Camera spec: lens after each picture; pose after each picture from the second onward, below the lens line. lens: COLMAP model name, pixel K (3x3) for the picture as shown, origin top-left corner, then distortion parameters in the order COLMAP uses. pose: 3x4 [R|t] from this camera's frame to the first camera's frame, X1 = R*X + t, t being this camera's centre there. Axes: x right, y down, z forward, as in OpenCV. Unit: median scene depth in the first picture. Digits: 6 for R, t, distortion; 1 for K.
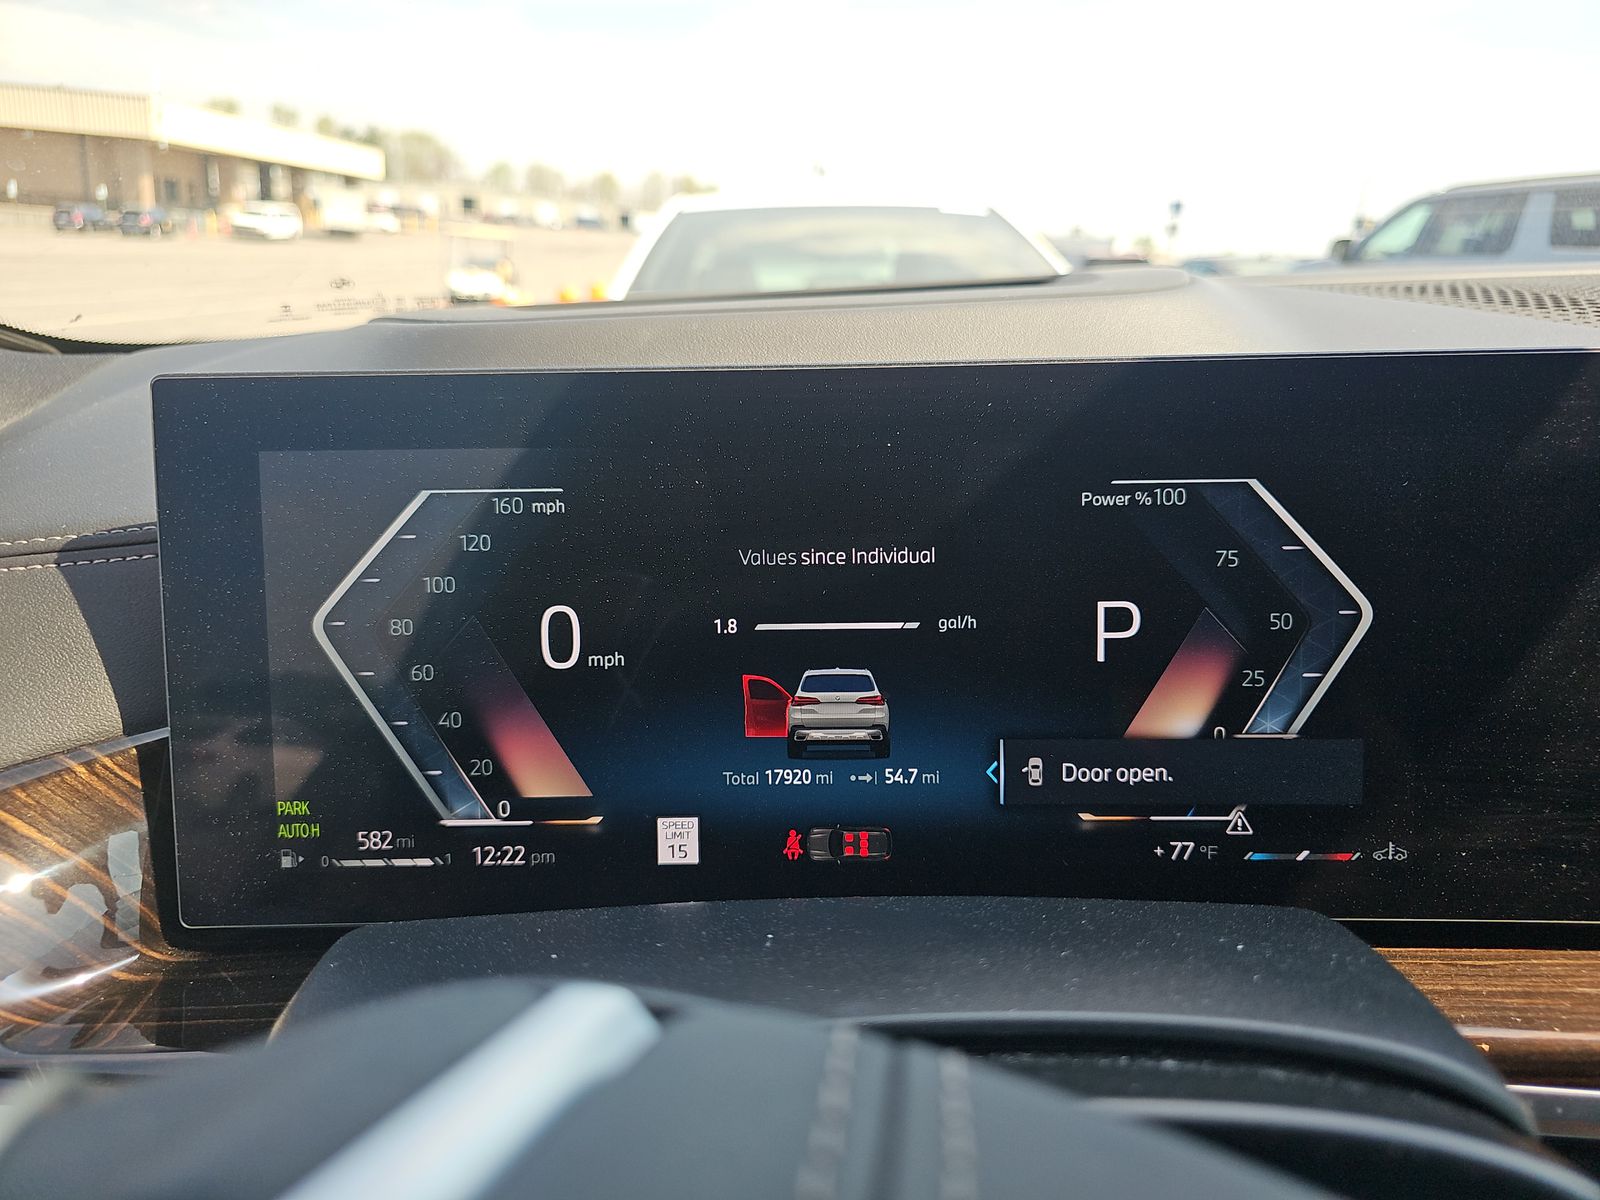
lens RADIAL K [[1095.4, 0, 807.0], [0, 1095.4, 594.1], [0, 0, 1]] dist [0.002010, -0.000839]
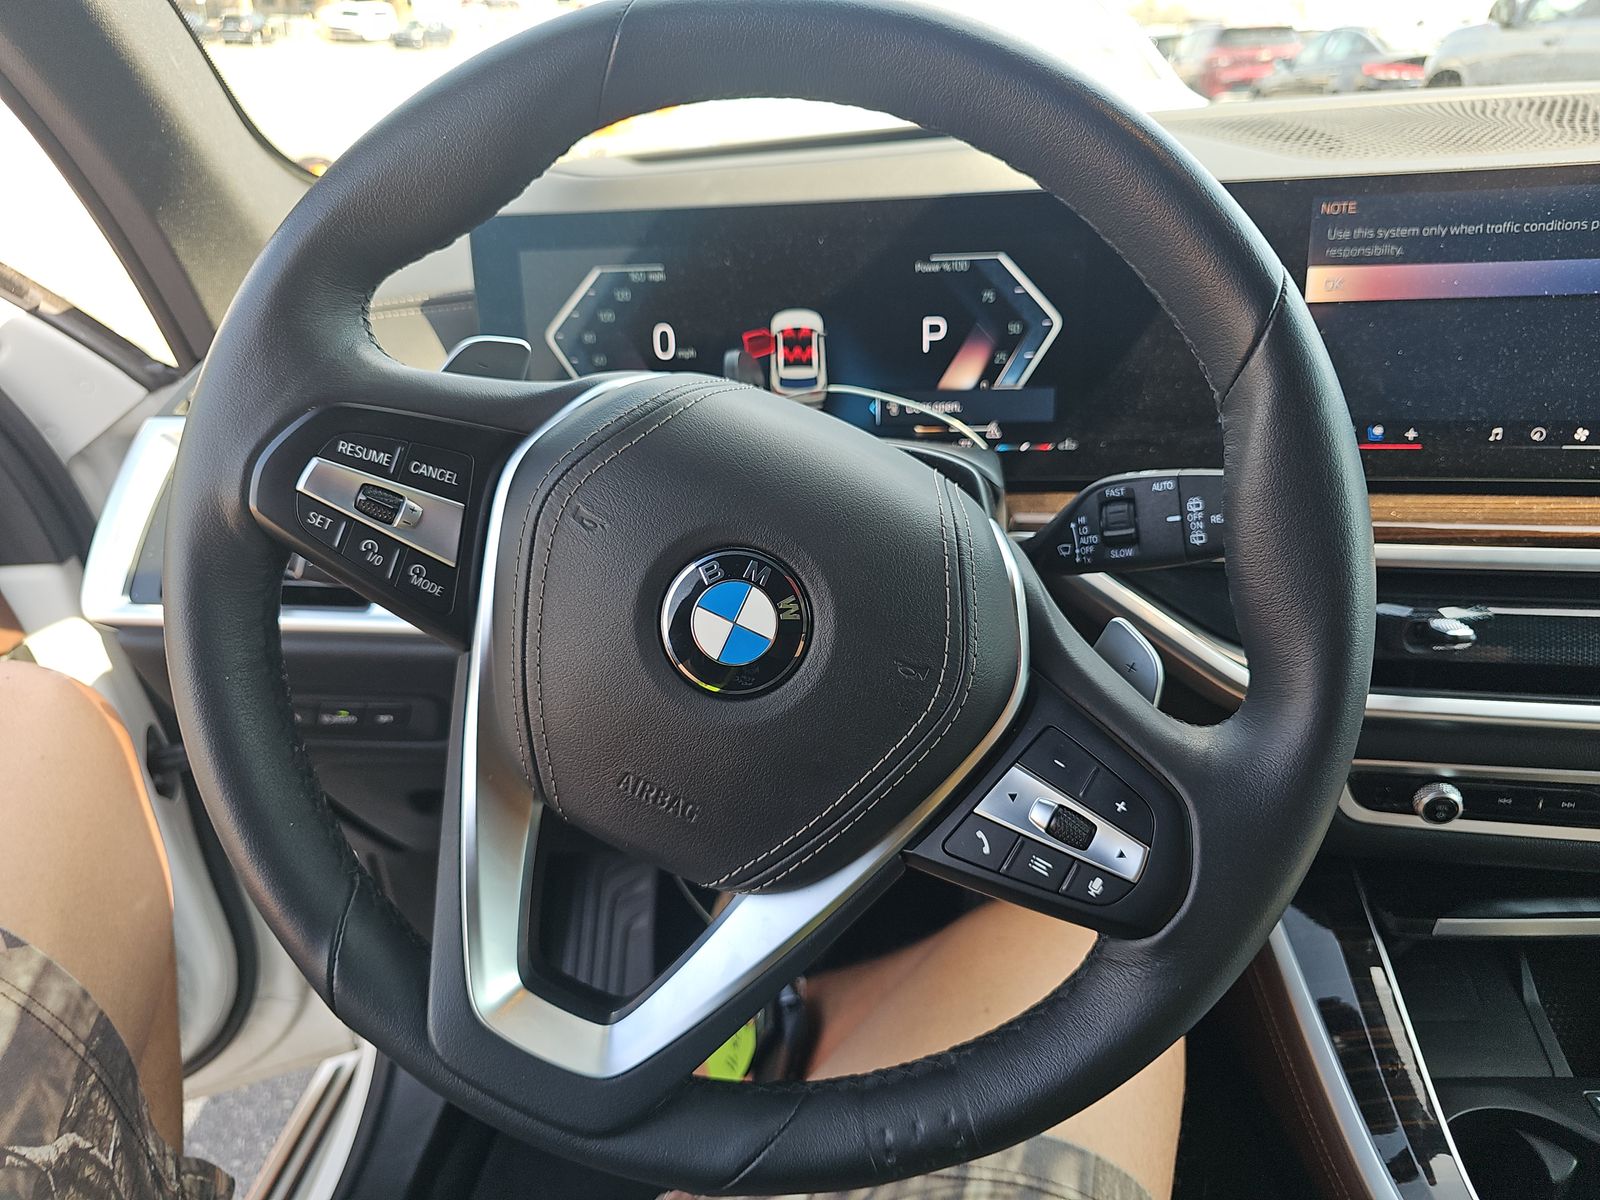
lens RADIAL K [[1095.4, 0, 796.6], [0, 1095.4, 599.4], [0, 0, 1]] dist [0.002010, -0.000839]
pose [[0.994375, 0.012166, -0.105215, 0.249680], [0.006192, 0.985004, 0.172421, 0.164622], [0.105735, -0.172103, 0.979388, -1.095408]]
